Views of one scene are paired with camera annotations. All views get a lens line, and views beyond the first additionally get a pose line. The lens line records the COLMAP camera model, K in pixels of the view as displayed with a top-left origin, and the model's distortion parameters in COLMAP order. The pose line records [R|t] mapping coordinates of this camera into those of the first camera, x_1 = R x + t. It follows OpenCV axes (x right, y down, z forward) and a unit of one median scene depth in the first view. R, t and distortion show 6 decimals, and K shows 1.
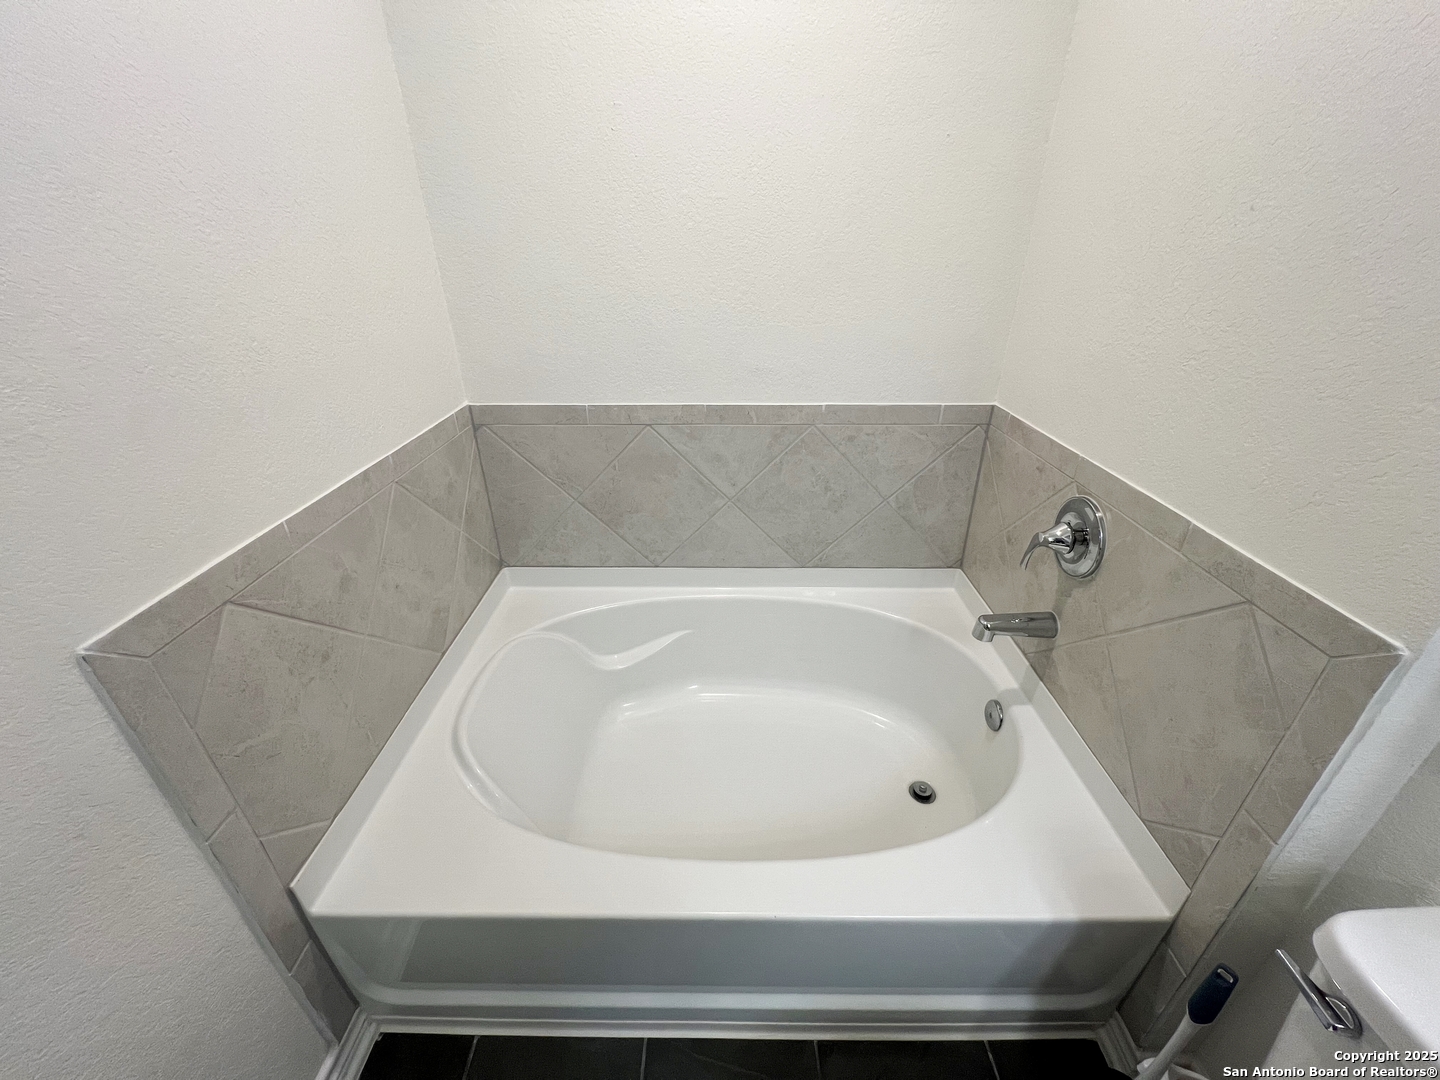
lens RADIAL K [[575.7, 0, 719.4], [0, 575.7, 537.4], [0, 0, 1]] dist [0.000154, 0.000281]
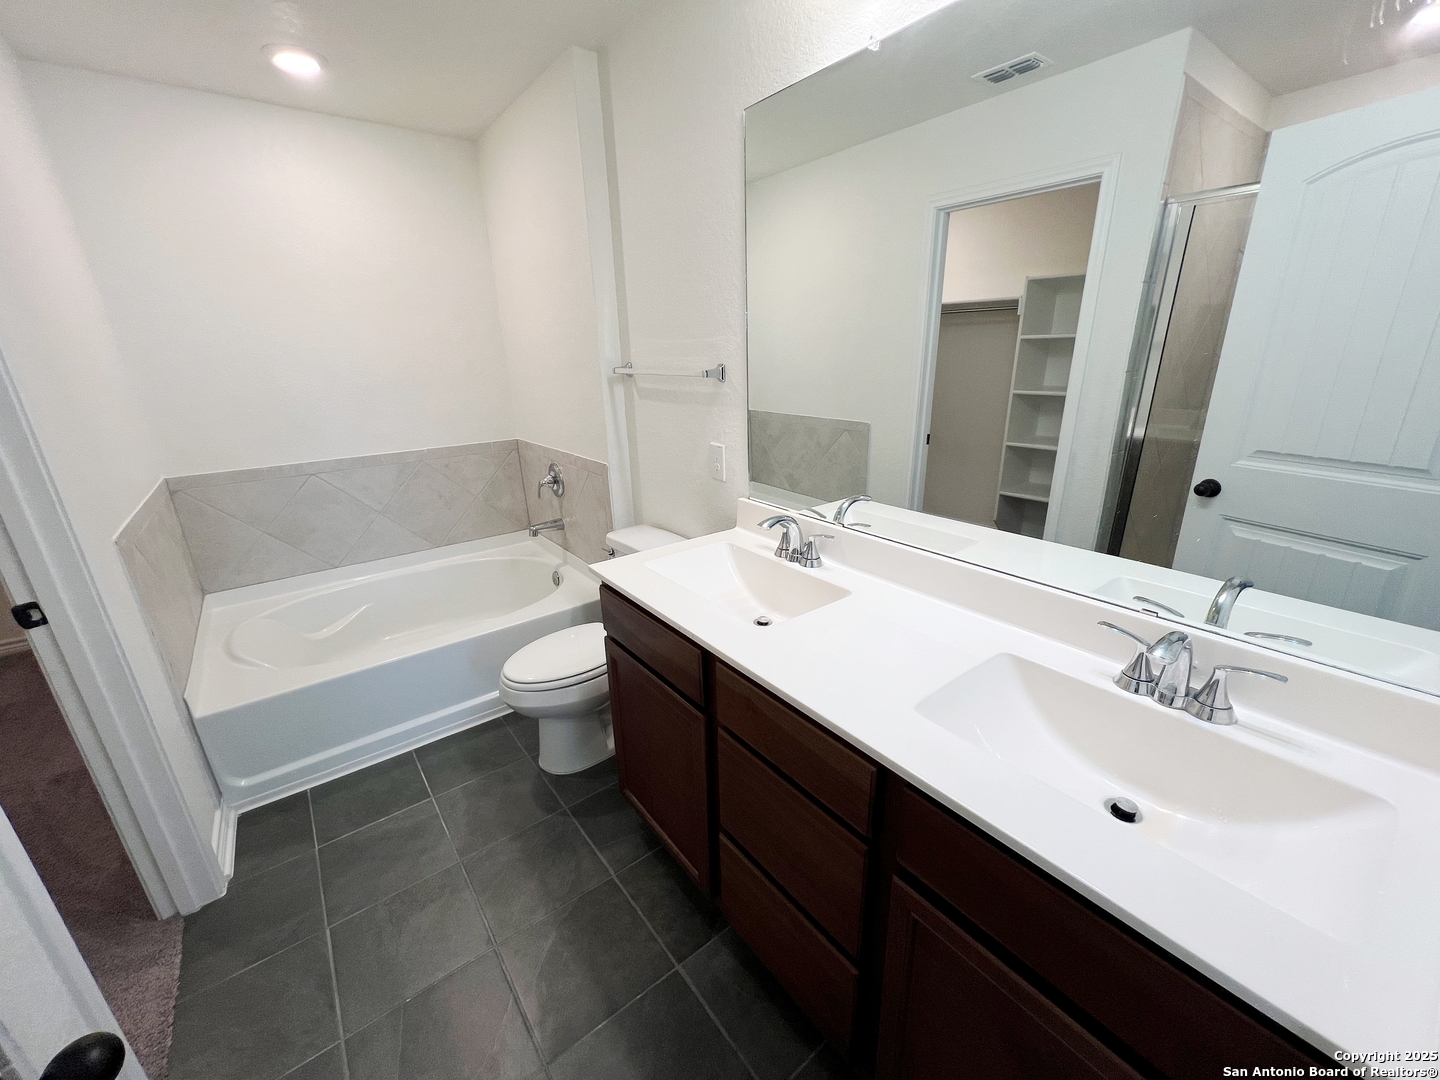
lens RADIAL K [[575.7, 0, 719.4], [0, 575.7, 537.4], [0, 0, 1]] dist [0.000154, 0.000281]
pose [[0.788877, -0.210456, 0.577392, -0.192207], [0.303800, 0.950255, -0.068712, 0.435663], [-0.534209, 0.229617, 0.813571, -0.903540]]
